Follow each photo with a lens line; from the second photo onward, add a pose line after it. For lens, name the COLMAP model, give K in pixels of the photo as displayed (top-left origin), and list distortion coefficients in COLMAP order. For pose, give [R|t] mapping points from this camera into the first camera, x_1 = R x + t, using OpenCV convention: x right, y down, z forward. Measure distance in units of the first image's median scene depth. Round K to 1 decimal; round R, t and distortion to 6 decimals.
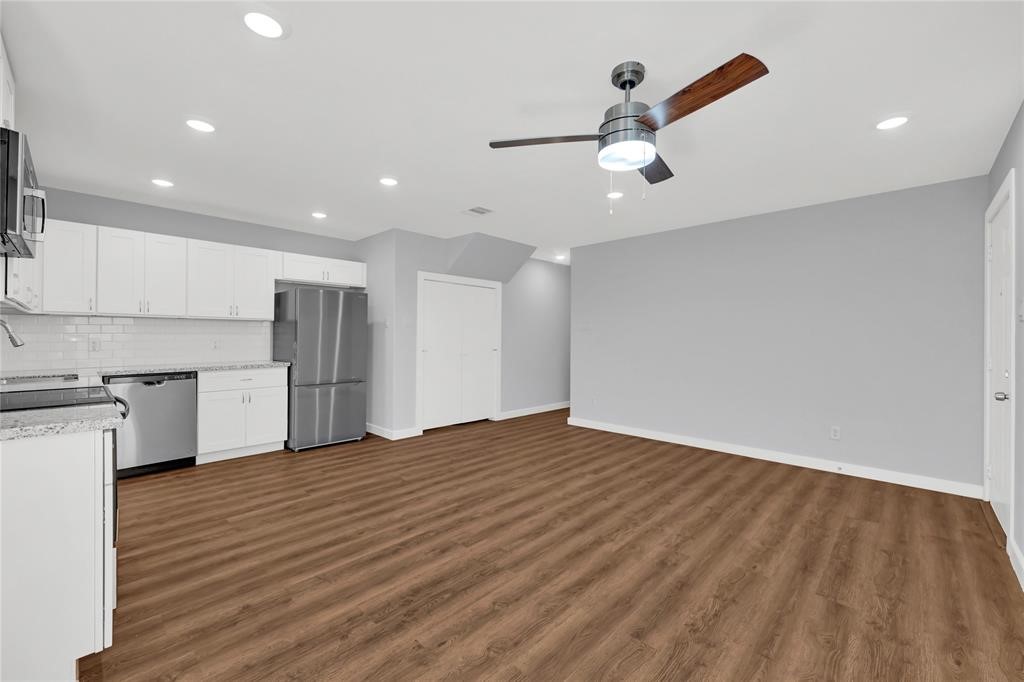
lens RADIAL K [[412.7, 0, 512.6], [0, 412.7, 335.6], [0, 0, 1]] dist [-0.003114, 0.000124]
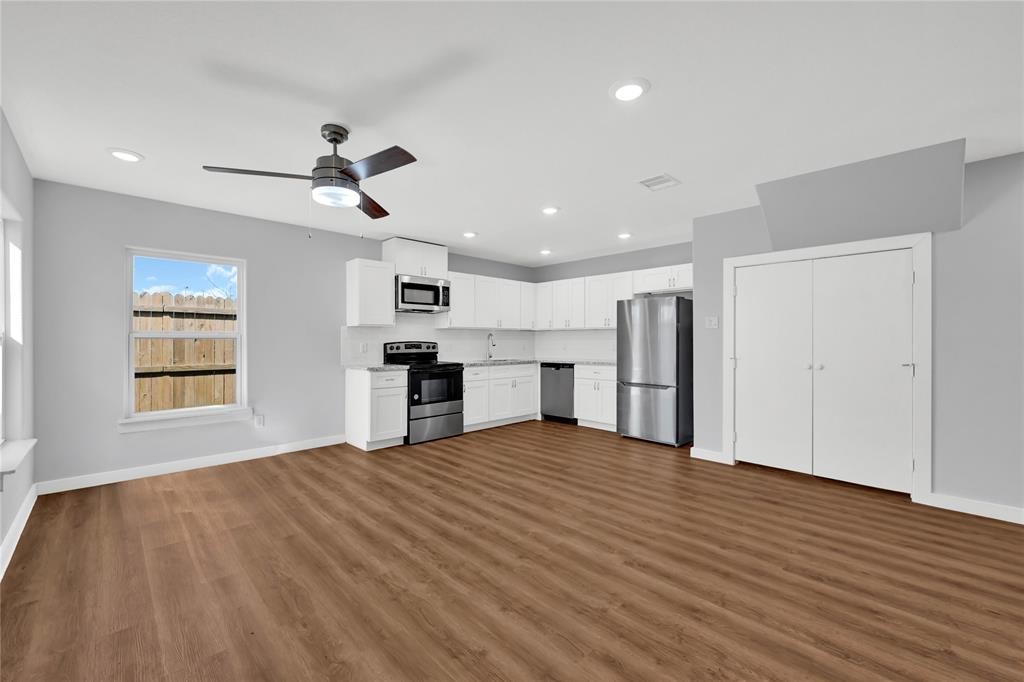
lens RADIAL K [[412.7, 0, 512.5], [0, 412.7, 342.8], [0, 0, 1]] dist [-0.003114, 0.000124]
pose [[-0.023716, 0.001259, -0.999718, 0.944115], [0.002501, 0.999996, 0.001200, 0.006887], [0.999716, -0.002472, -0.023719, 0.974668]]
